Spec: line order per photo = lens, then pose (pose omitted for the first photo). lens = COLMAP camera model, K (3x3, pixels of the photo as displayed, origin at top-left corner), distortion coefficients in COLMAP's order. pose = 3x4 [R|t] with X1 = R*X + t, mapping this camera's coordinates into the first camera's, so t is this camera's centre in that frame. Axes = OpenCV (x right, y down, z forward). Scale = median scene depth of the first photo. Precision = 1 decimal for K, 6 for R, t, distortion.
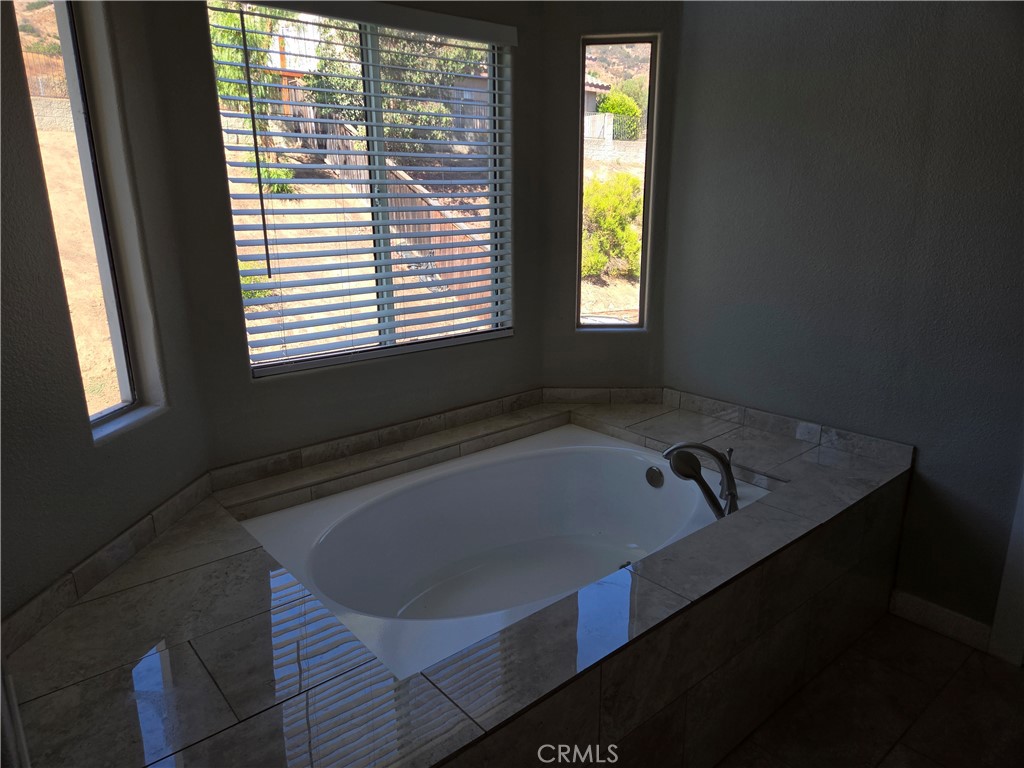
lens RADIAL K [[689.4, 0, 509.9], [0, 689.4, 390.4], [0, 0, 1]] dist [0.063893, -0.046868]
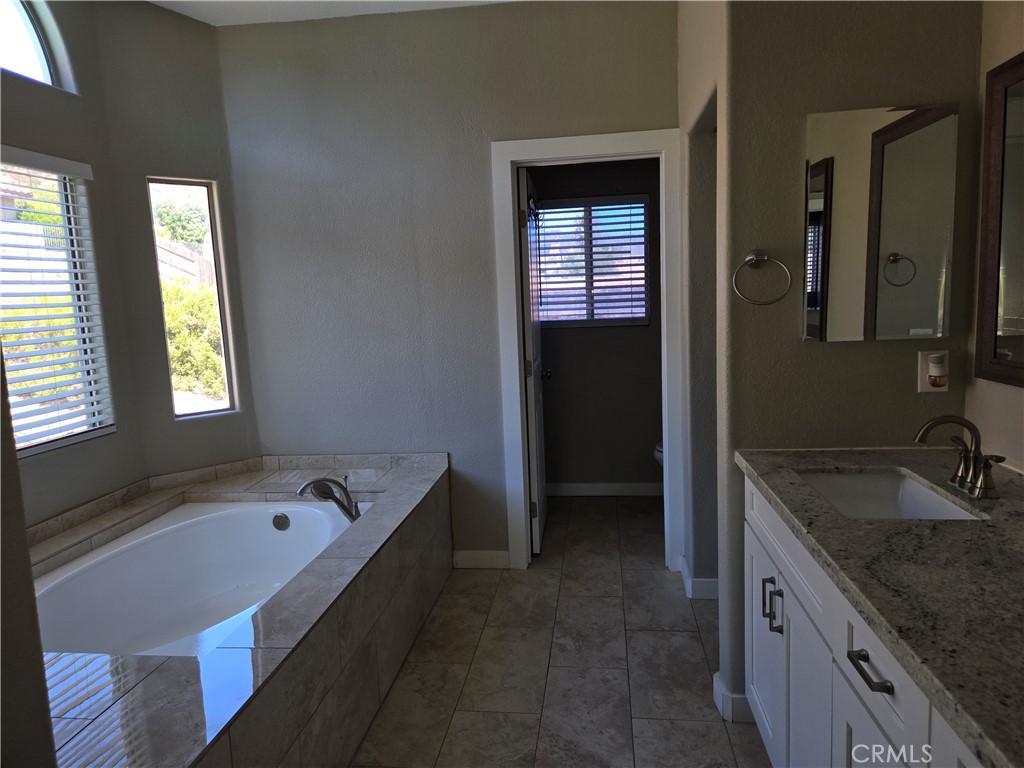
lens RADIAL K [[689.4, 0, 513.7], [0, 689.4, 385.9], [0, 0, 1]] dist [0.063893, -0.046868]
pose [[0.731444, -0.107283, 0.673409, -0.278709], [0.212583, 0.974206, -0.075699, 0.066591], [-0.647918, 0.198525, 0.735384, -0.216220]]
